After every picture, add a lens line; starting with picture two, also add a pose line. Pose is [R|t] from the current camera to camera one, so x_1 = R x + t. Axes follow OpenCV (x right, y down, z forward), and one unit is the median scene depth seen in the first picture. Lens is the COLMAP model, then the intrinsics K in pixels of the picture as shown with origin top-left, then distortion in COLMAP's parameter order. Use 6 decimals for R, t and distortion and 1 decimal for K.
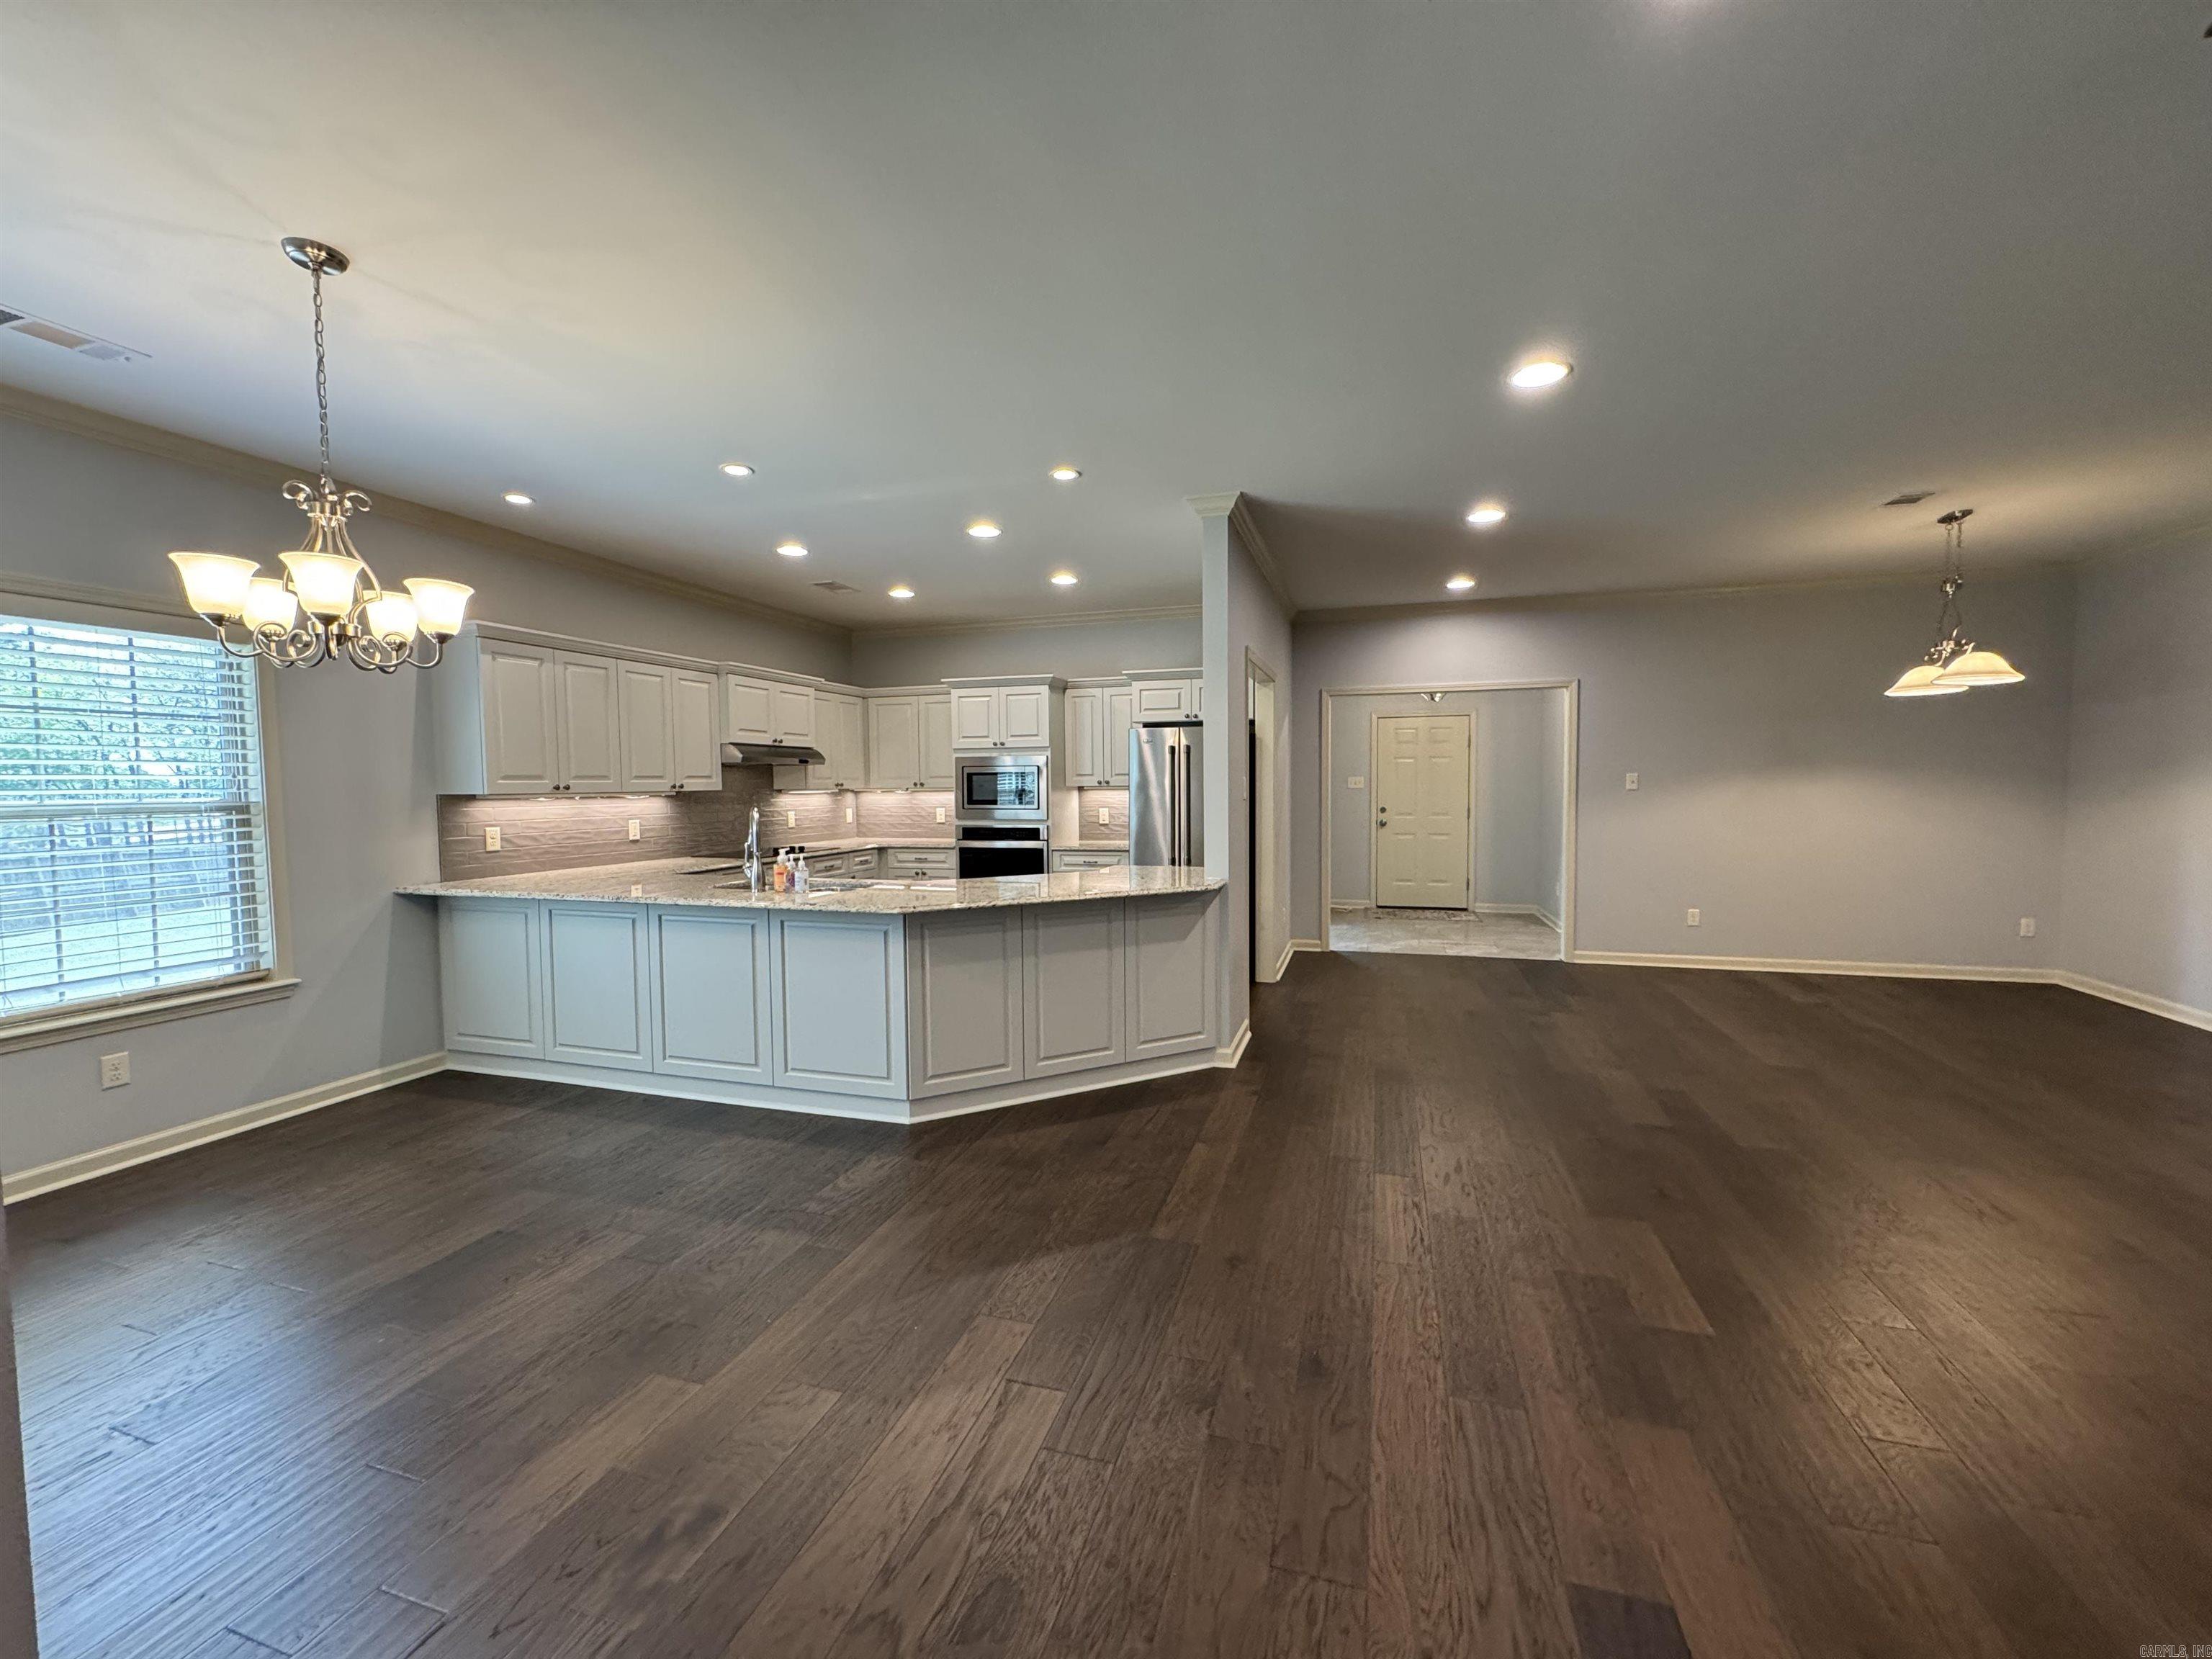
lens RADIAL K [[885.9, 0, 1103.6], [0, 885.9, 828.9], [0, 0, 1]] dist [-0.000610, 0.000603]
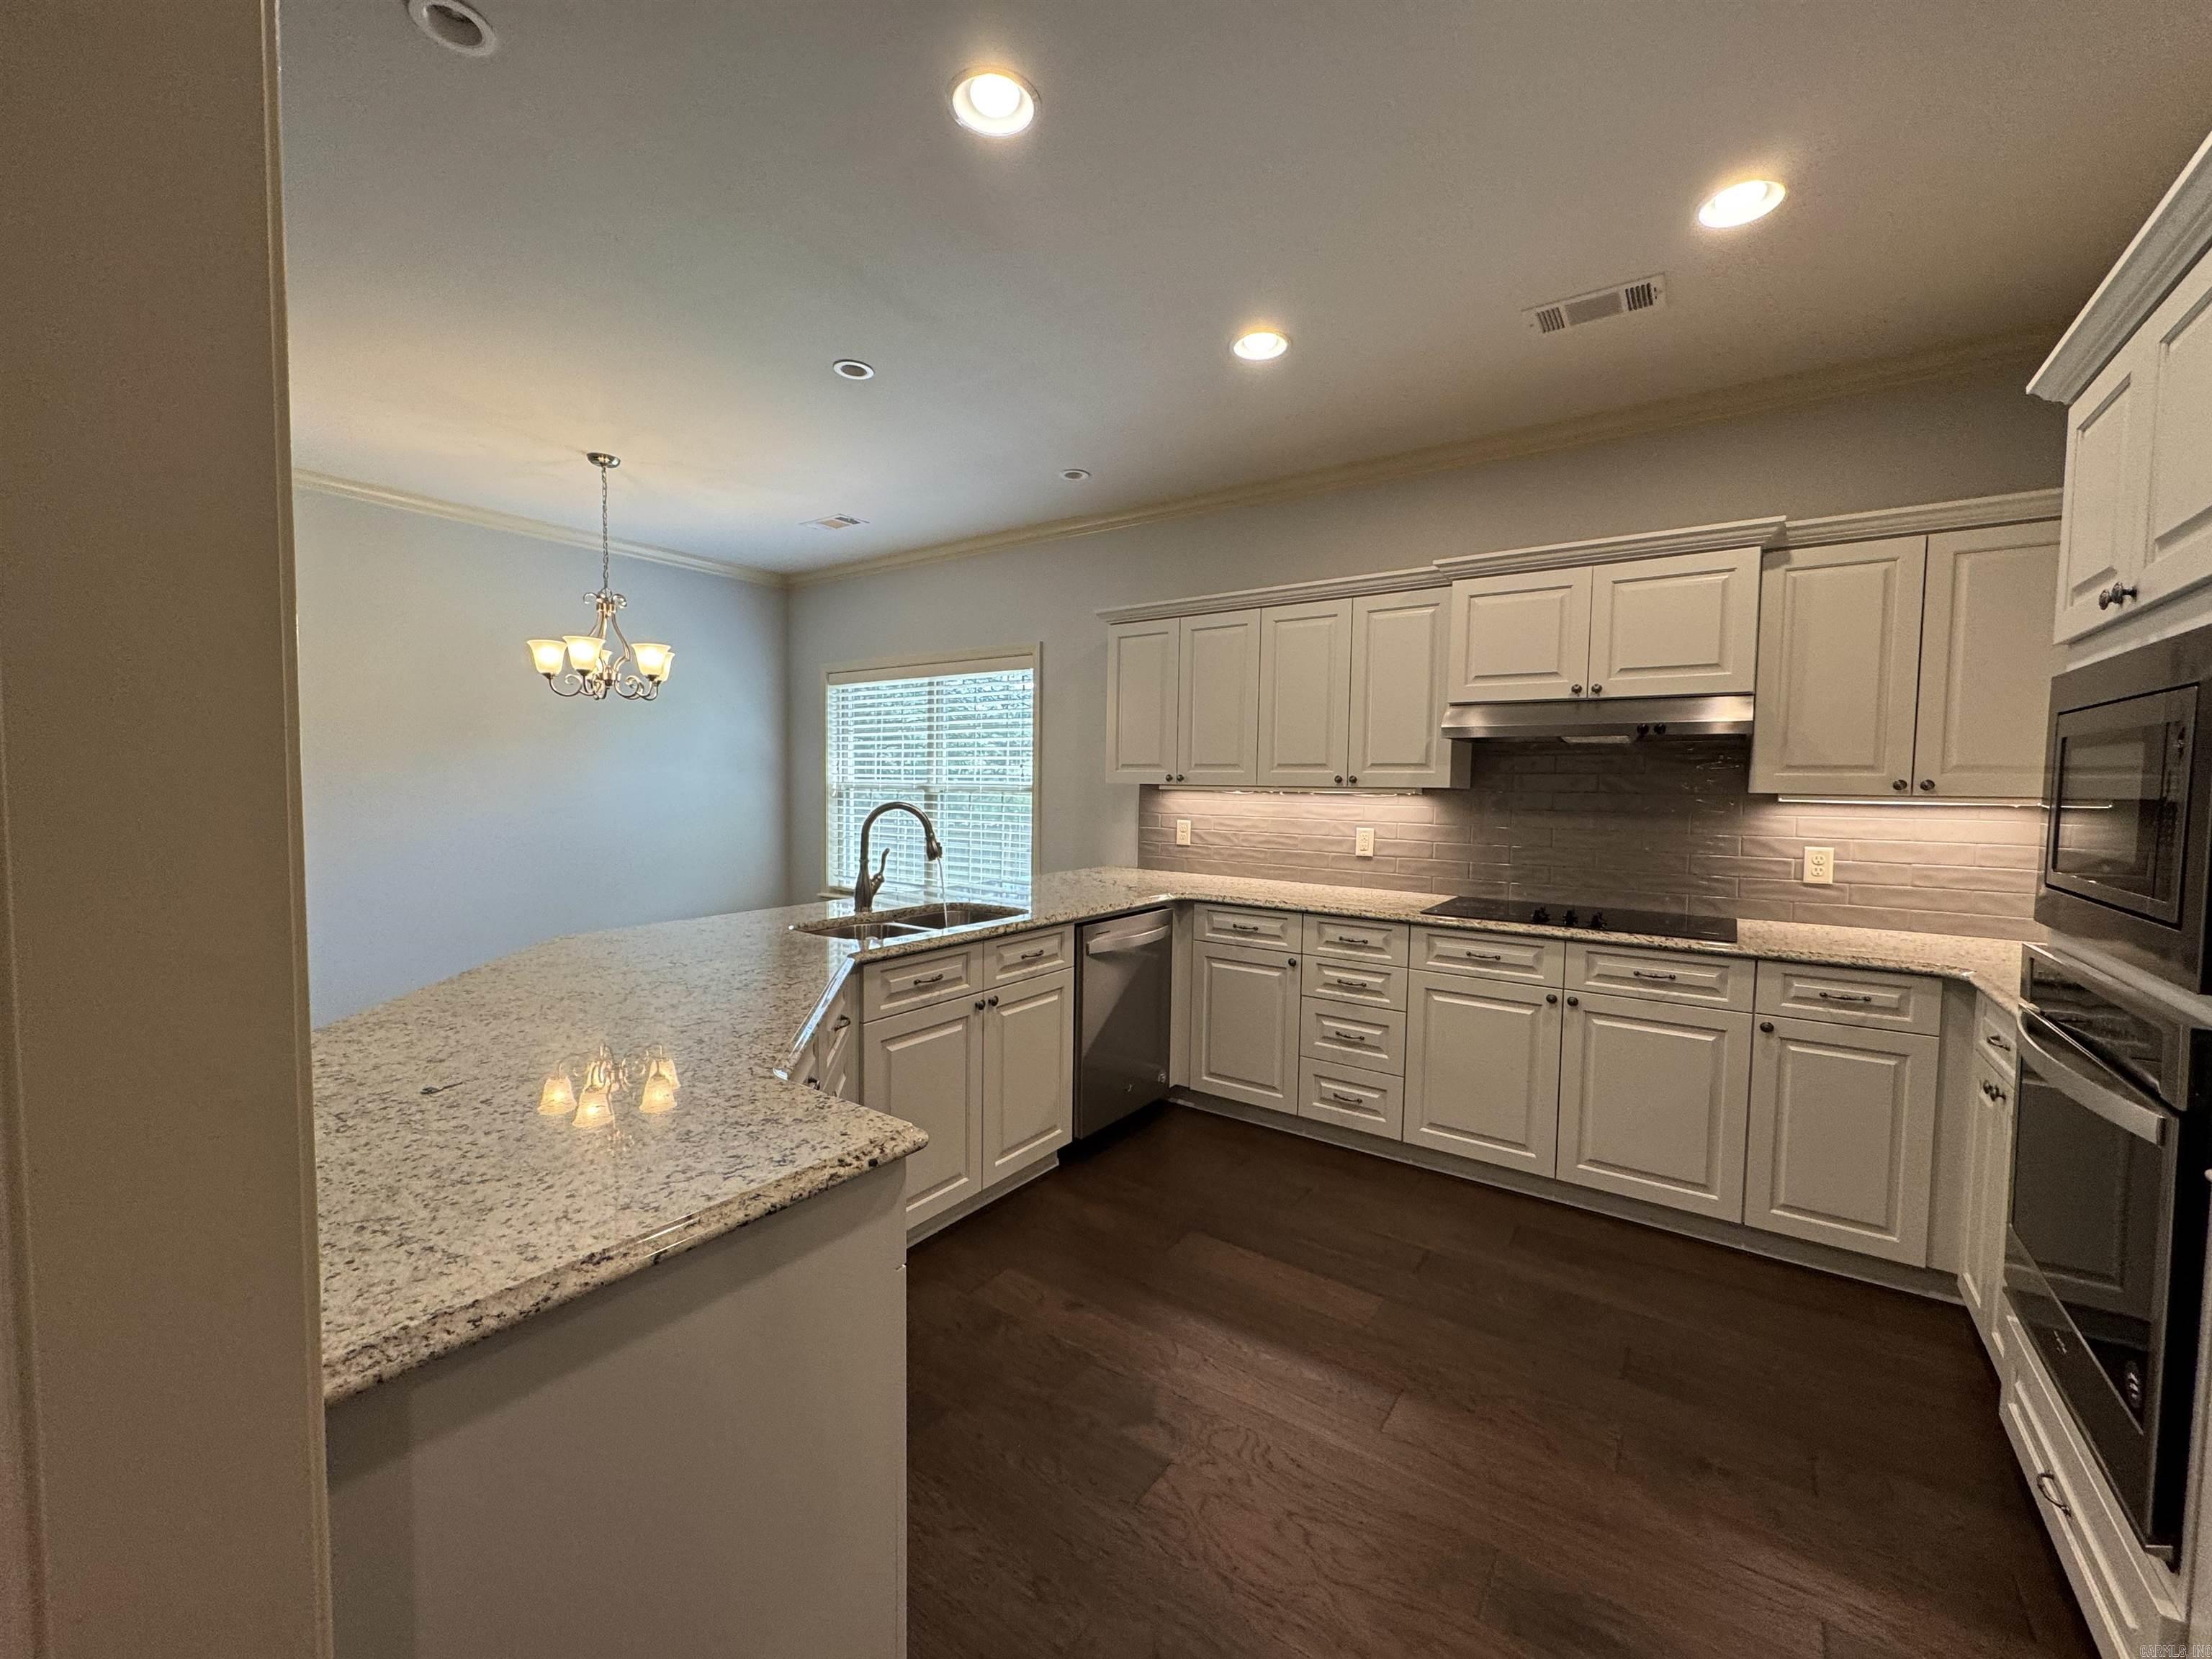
lens RADIAL K [[885.9, 0, 1103.6], [0, 885.9, 828.9], [0, 0, 1]] dist [-0.000610, 0.000603]
pose [[-0.316881, 0.058980, -0.946630, 0.253122], [-0.056917, 0.995083, 0.081052, -0.069939], [0.946756, 0.079563, -0.311966, 1.328364]]
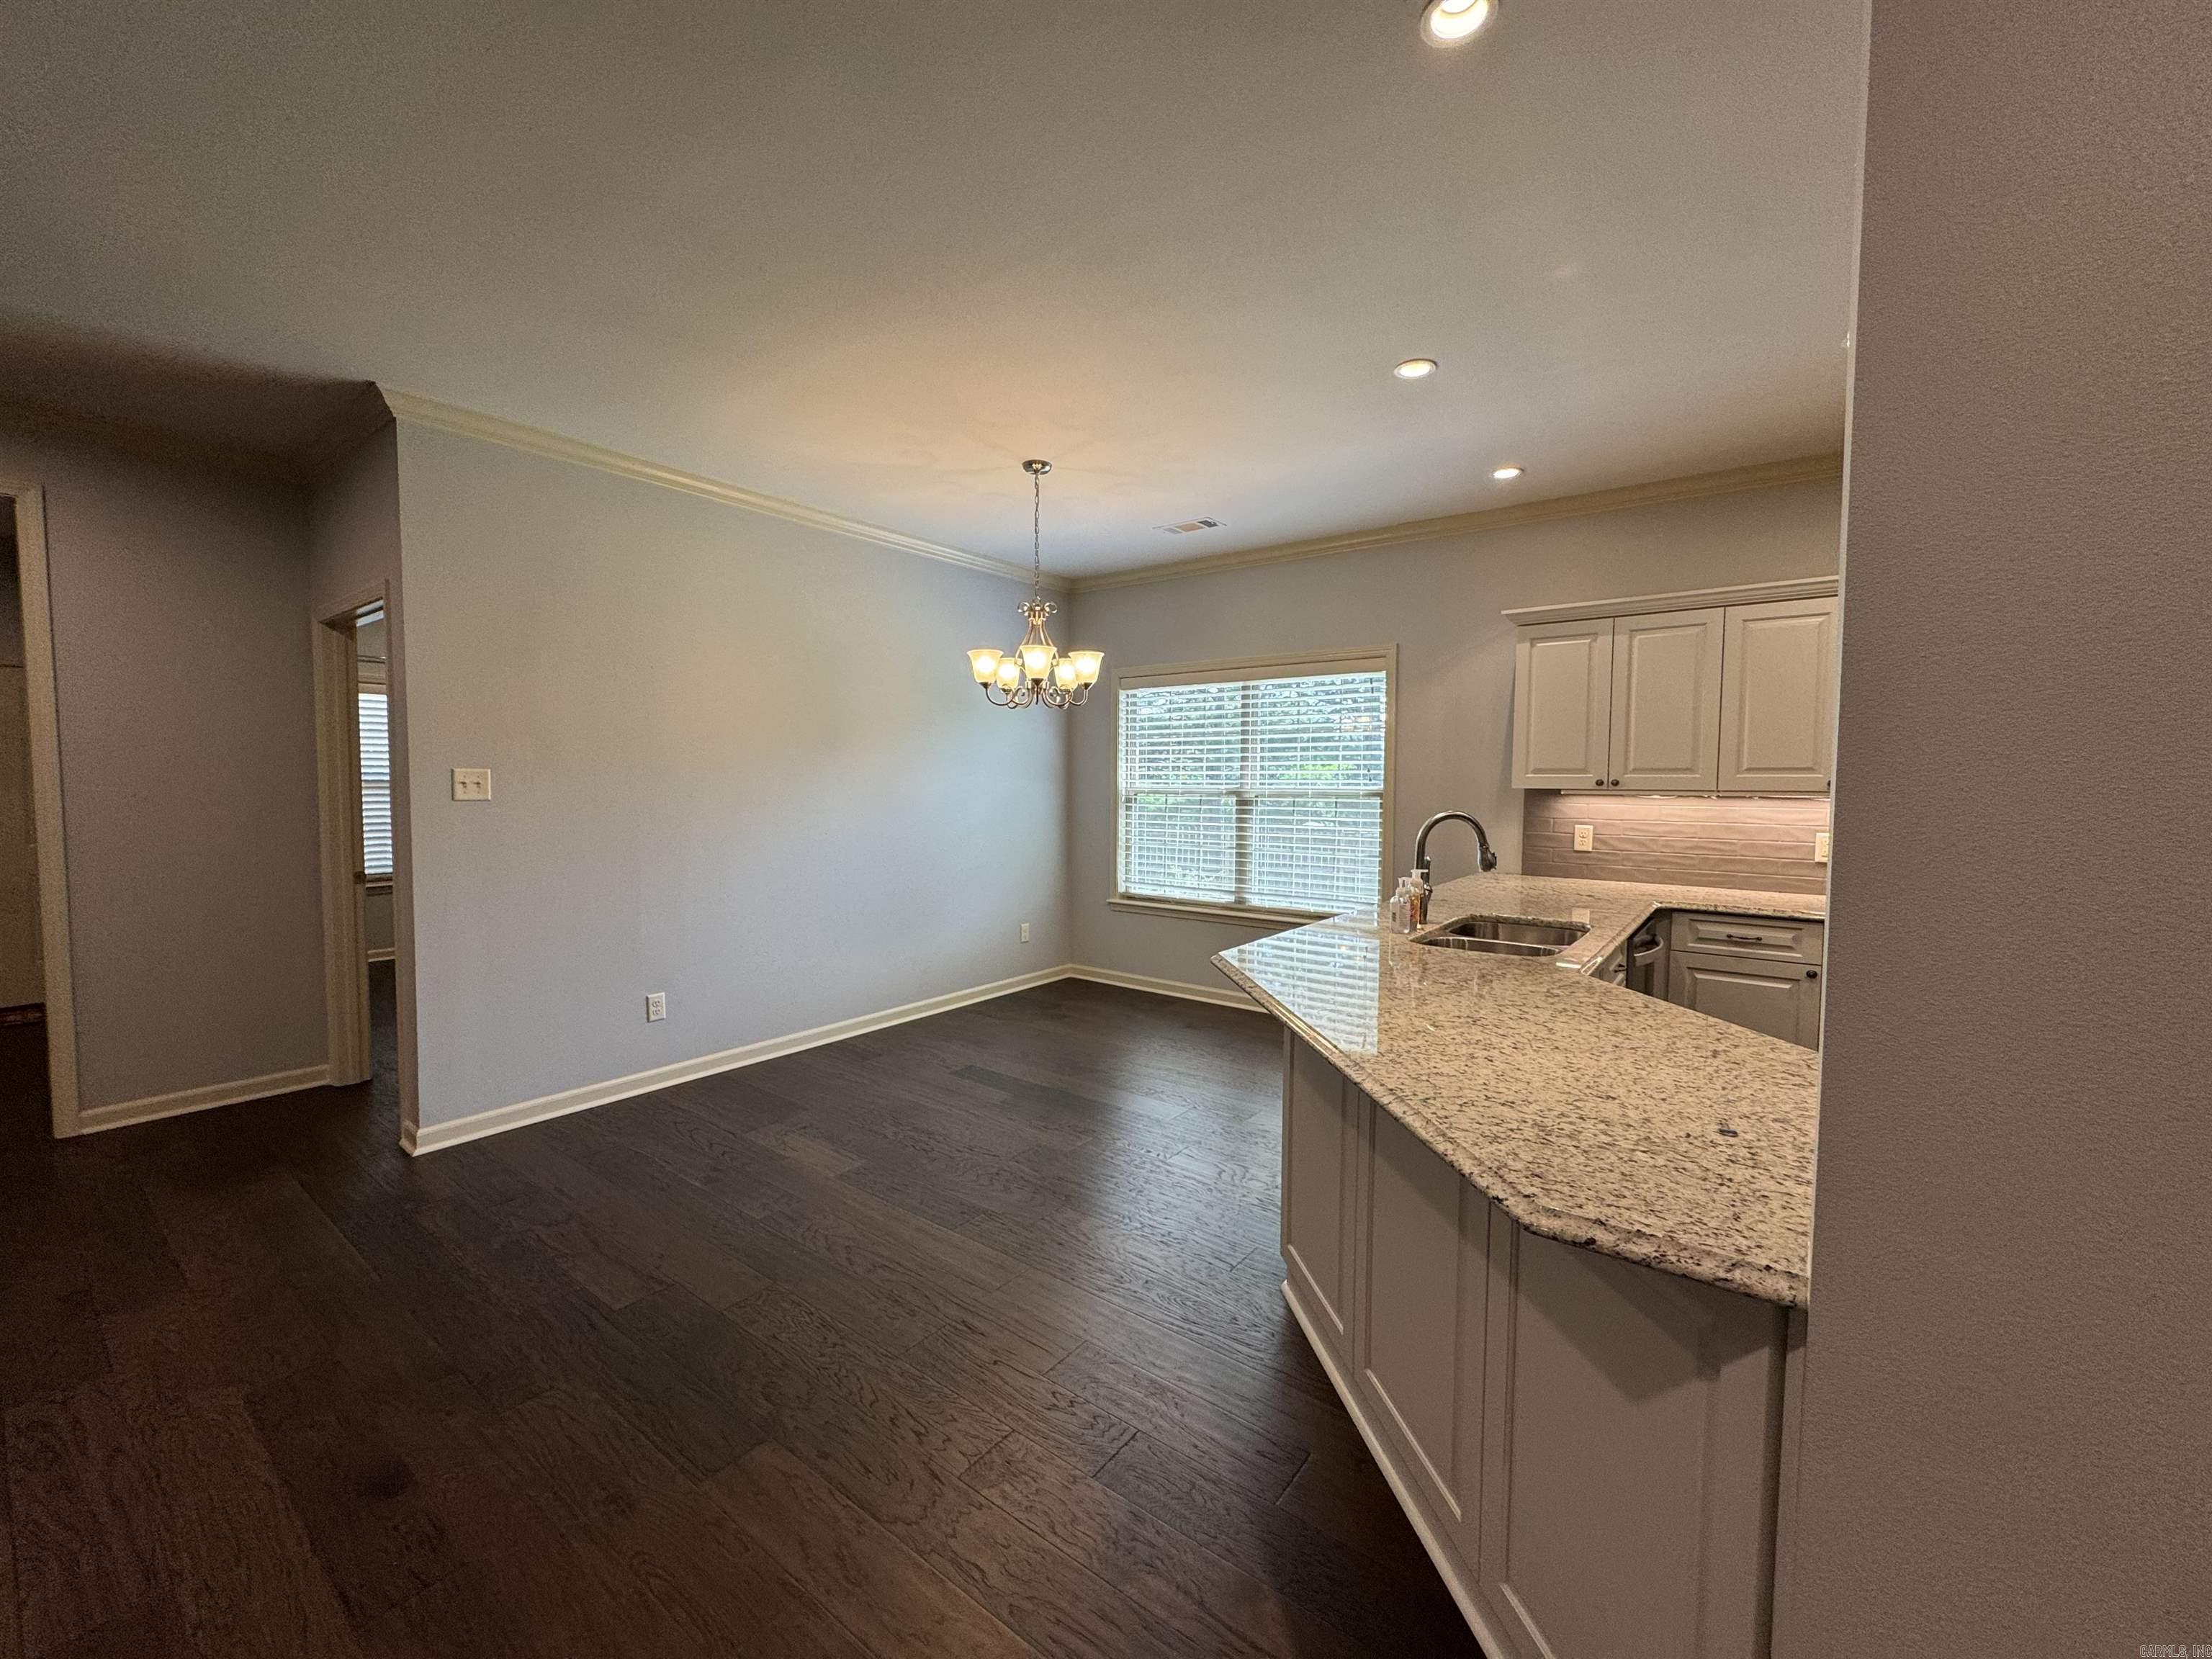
lens RADIAL K [[885.0, 0, 1105.3], [0, 885.0, 827.4], [0, 0, 1]] dist [-0.000310, -0.000116]
pose [[-0.347499, 0.059922, -0.935764, 0.374180], [-0.048317, 0.995486, 0.081689, -0.055274], [0.936435, 0.073601, -0.343035, 0.930053]]
